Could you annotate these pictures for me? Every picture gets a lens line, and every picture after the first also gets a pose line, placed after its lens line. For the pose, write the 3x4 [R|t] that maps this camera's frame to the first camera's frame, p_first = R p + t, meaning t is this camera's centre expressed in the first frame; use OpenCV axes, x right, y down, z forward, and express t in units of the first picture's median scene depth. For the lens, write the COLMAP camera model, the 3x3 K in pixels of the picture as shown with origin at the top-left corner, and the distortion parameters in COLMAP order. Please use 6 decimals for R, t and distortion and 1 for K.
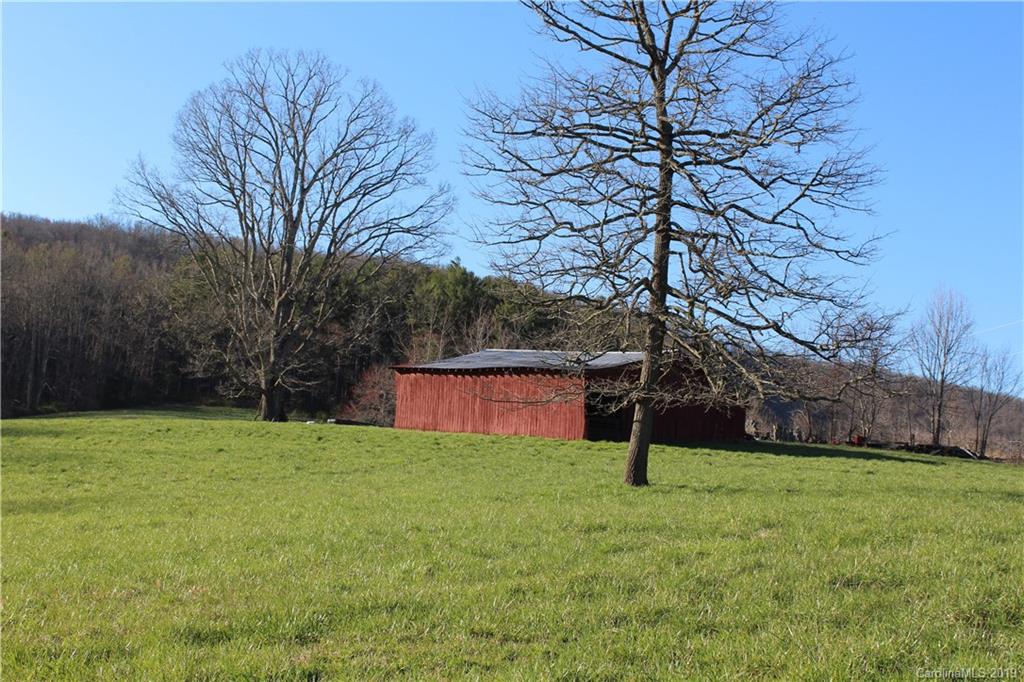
lens RADIAL K [[1411.5, 0, 512.0], [0, 1411.5, 337.1], [0, 0, 1]] dist [-0.045698, 0.000000]
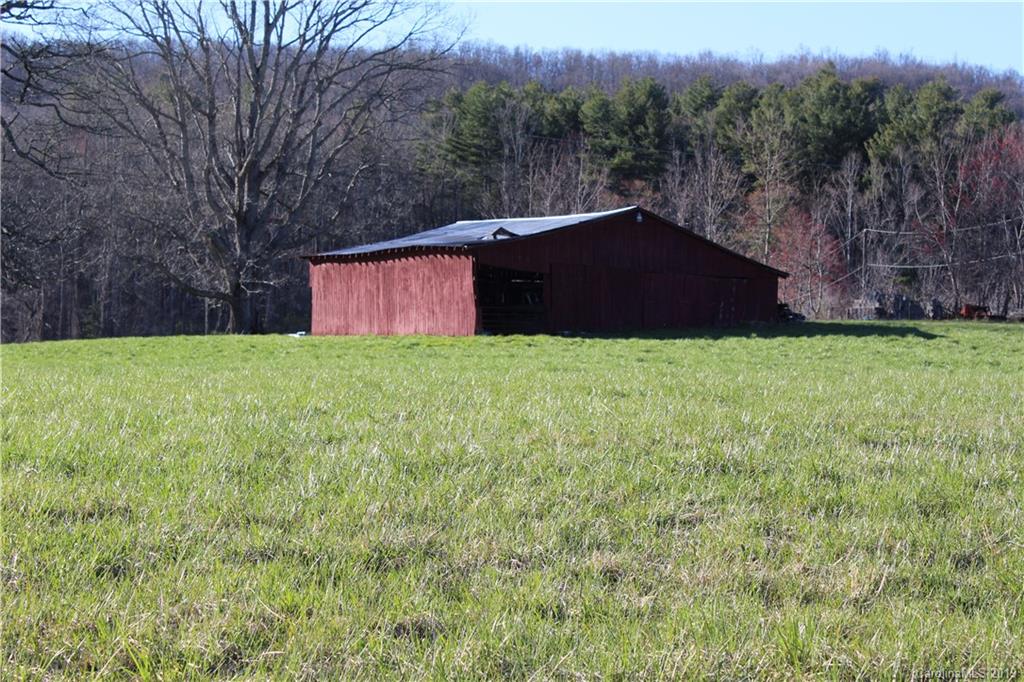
lens RADIAL K [[2253.6, 0, 516.8], [0, 2253.6, 344.1], [0, 0, 1]] dist [0.053202, 0.000000]
pose [[0.957624, -0.061407, -0.281398, 0.361668], [0.080210, 0.995216, 0.055784, 0.009447], [0.276626, -0.075991, 0.957968, -0.145516]]
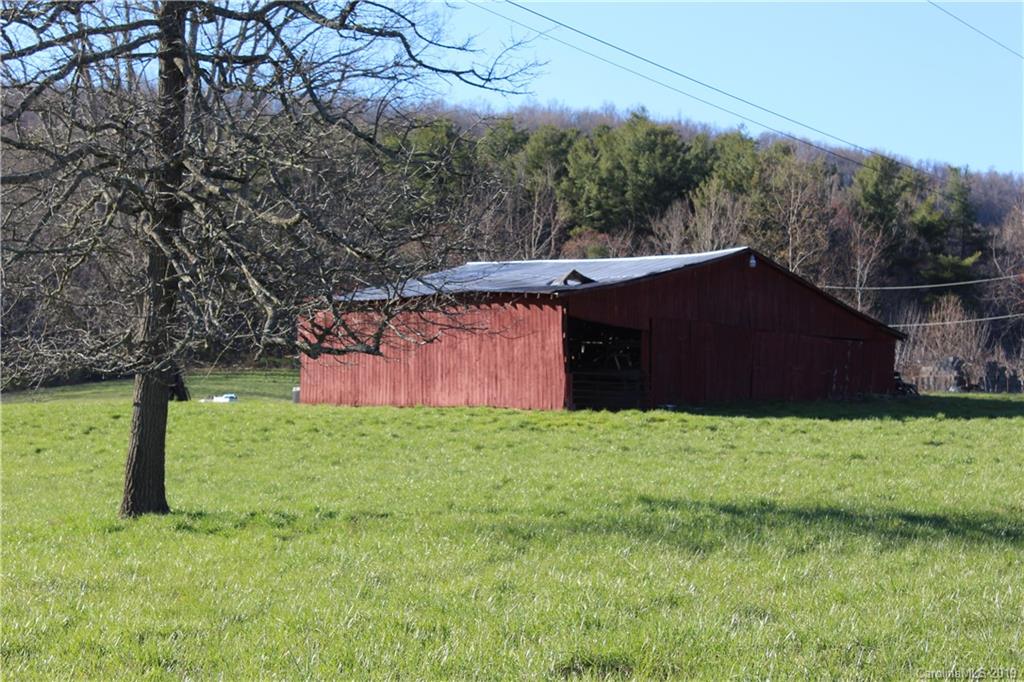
lens RADIAL K [[2253.6, 0, 512.3], [0, 2253.6, 344.6], [0, 0, 1]] dist [0.053202, 0.000000]
pose [[0.987631, -0.051373, -0.148142, 0.147598], [0.058341, 0.997367, 0.043077, 0.003279], [0.145539, -0.051187, 0.988027, 0.058289]]
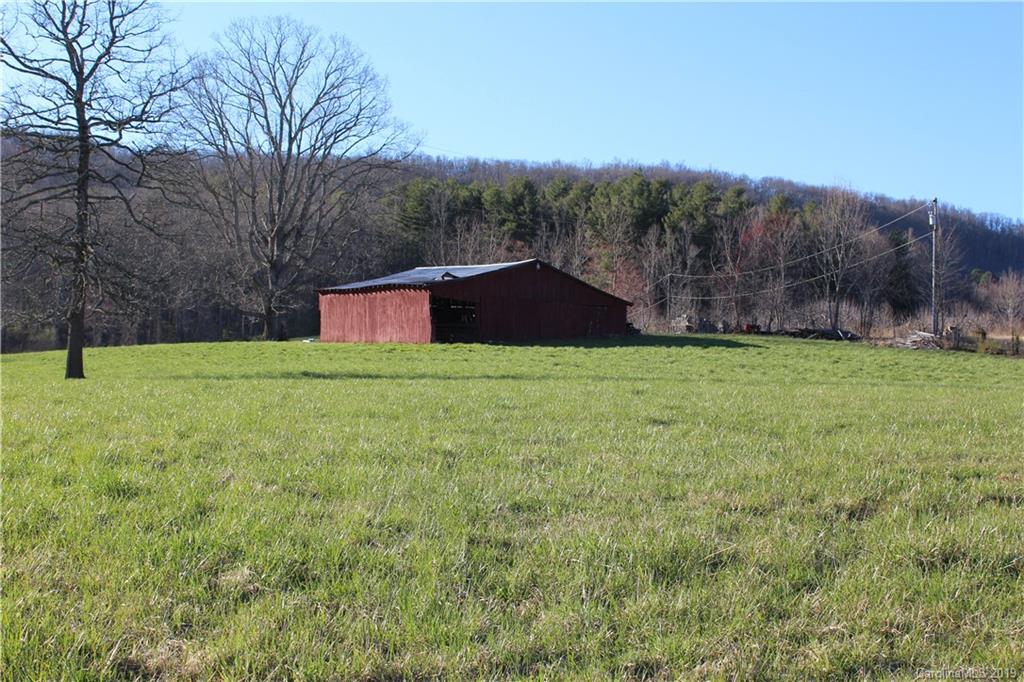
lens RADIAL K [[1411.5, 0, 505.5], [0, 1411.5, 339.4], [0, 0, 1]] dist [-0.045698, 0.000000]
pose [[0.970885, -0.057109, -0.232637, 0.330642], [0.072306, 0.995734, 0.057324, 0.006443], [0.228371, -0.072476, 0.970873, -0.099560]]
